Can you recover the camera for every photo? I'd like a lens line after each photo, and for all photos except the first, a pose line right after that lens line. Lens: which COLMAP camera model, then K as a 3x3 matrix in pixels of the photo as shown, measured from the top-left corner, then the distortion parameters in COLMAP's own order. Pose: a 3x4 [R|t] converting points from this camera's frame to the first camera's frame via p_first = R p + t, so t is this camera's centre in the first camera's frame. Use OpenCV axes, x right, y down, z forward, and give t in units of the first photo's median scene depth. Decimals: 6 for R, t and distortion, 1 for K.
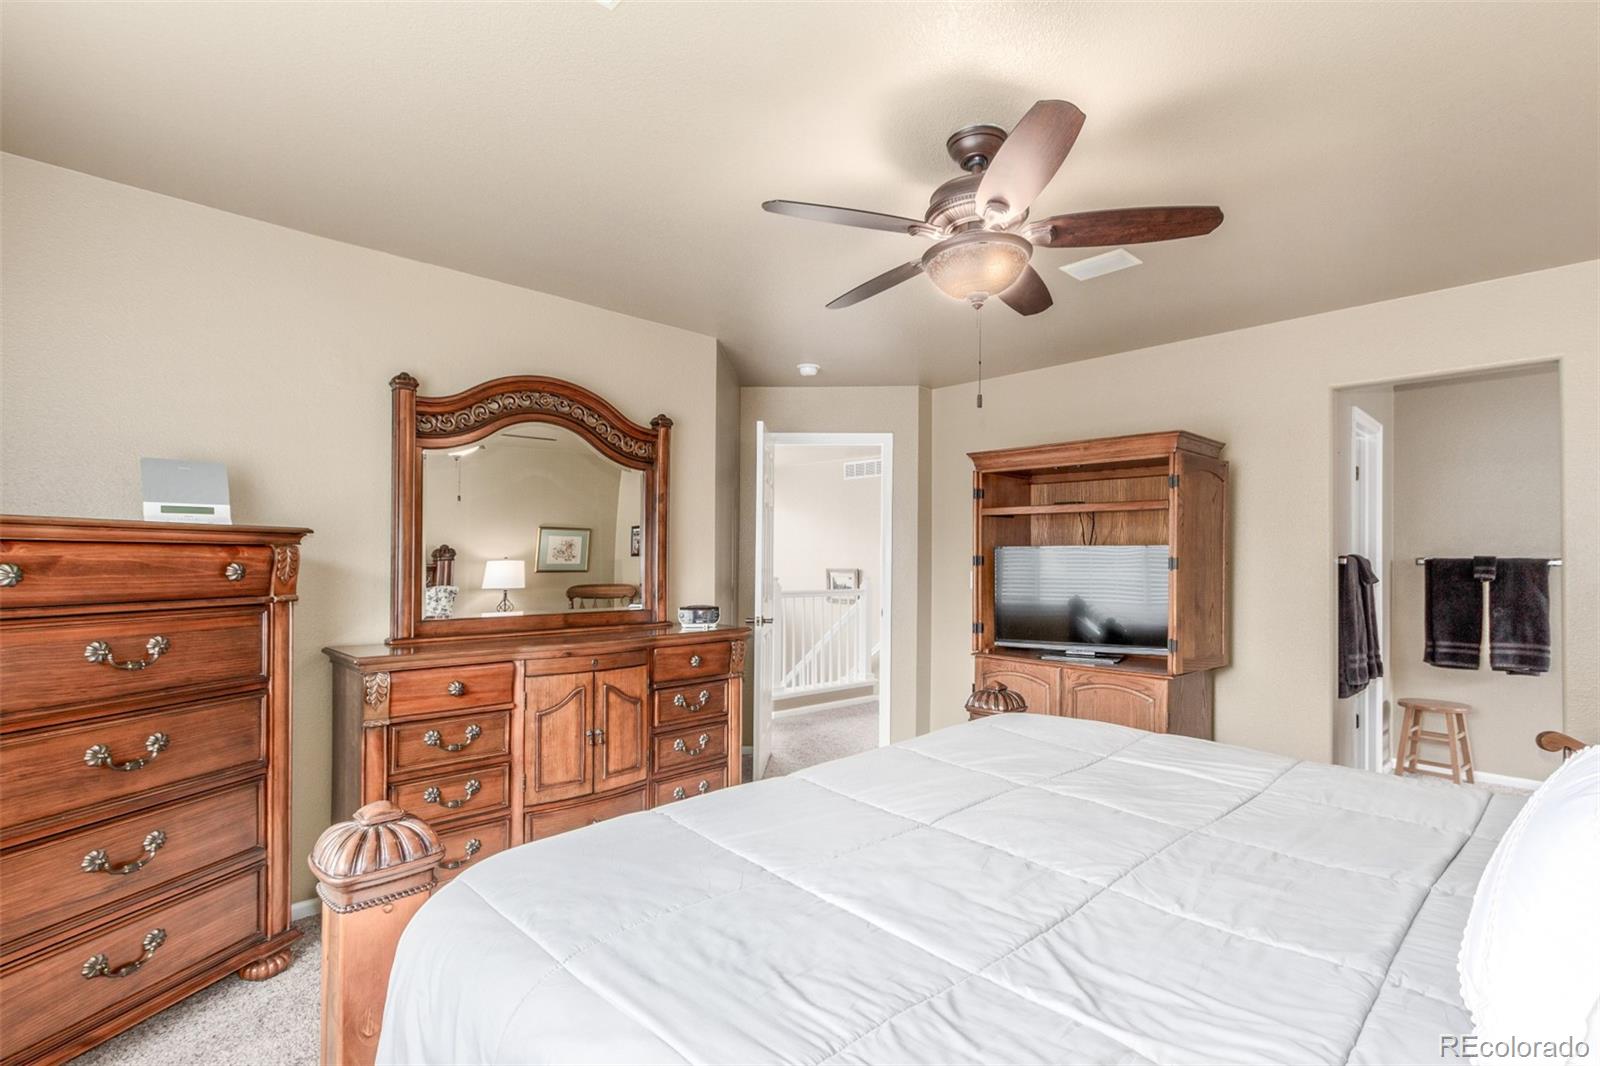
lens RADIAL K [[756.5, 0, 810.0], [0, 756.5, 546.2], [0, 0, 1]] dist [0.016373, -0.003565]
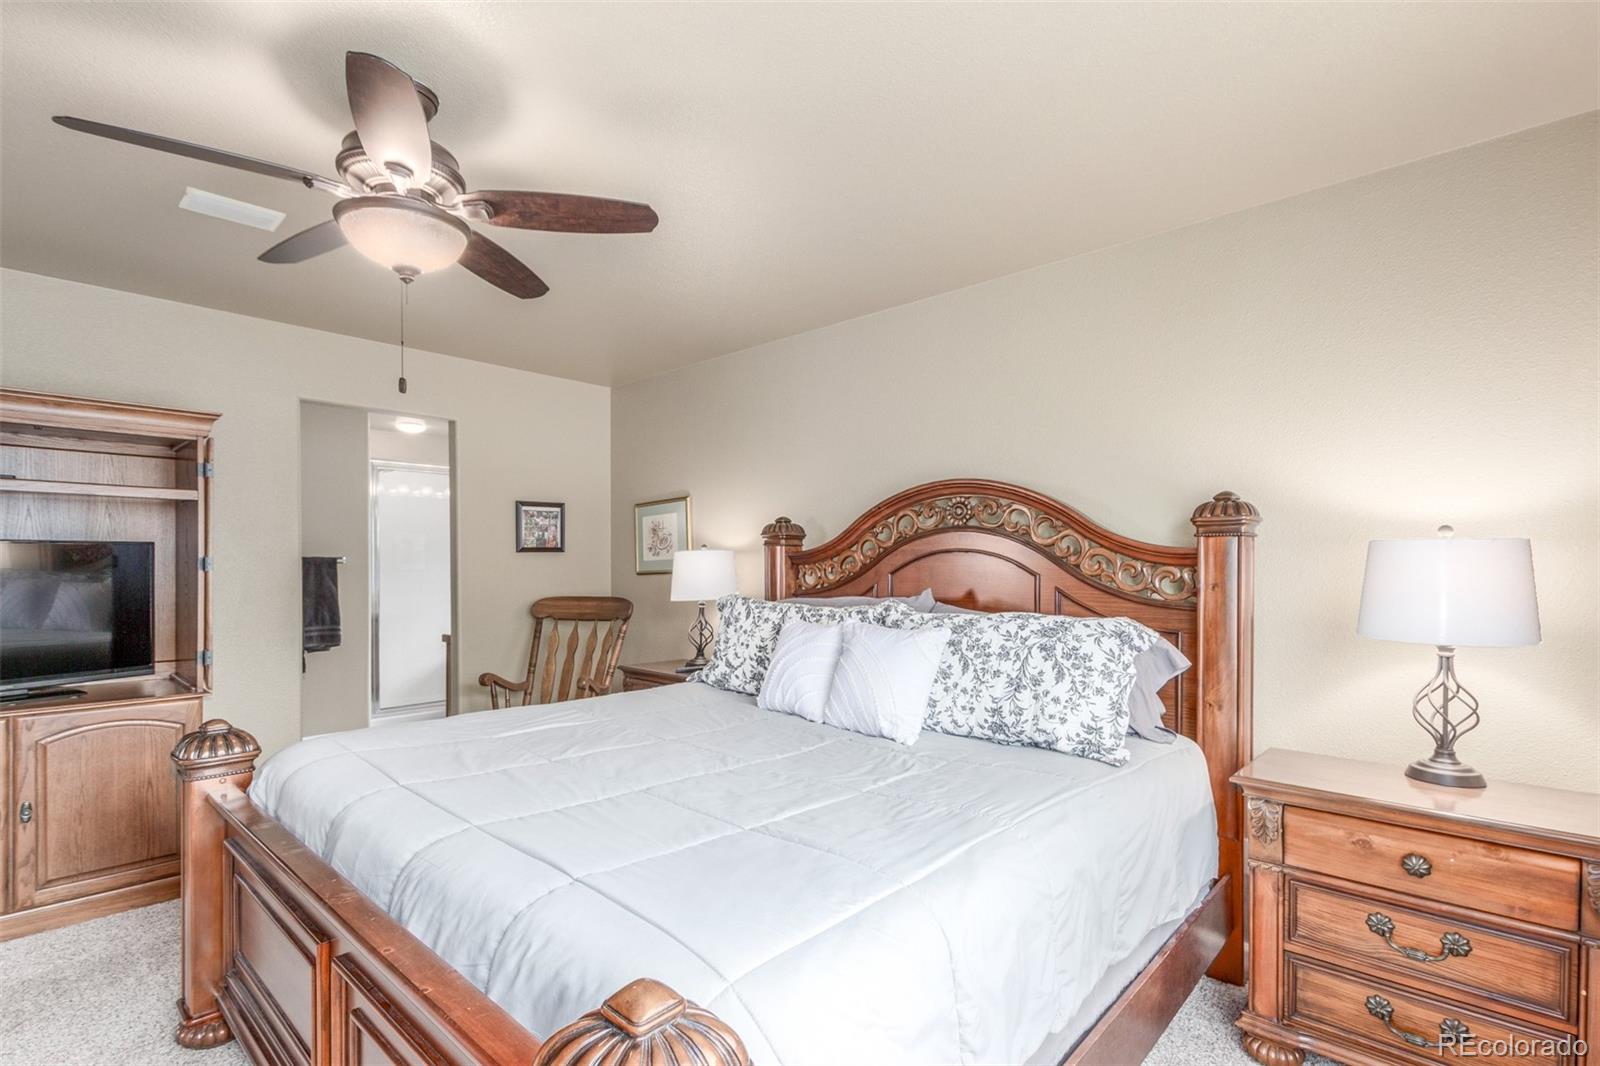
lens RADIAL K [[756.5, 0, 812.7], [0, 756.5, 561.1], [0, 0, 1]] dist [0.016373, -0.003565]
pose [[-0.057994, -0.003181, 0.998312, -0.557566], [-0.020780, 0.999782, 0.001978, 0.004483], [-0.998101, -0.020630, -0.058047, 0.439325]]
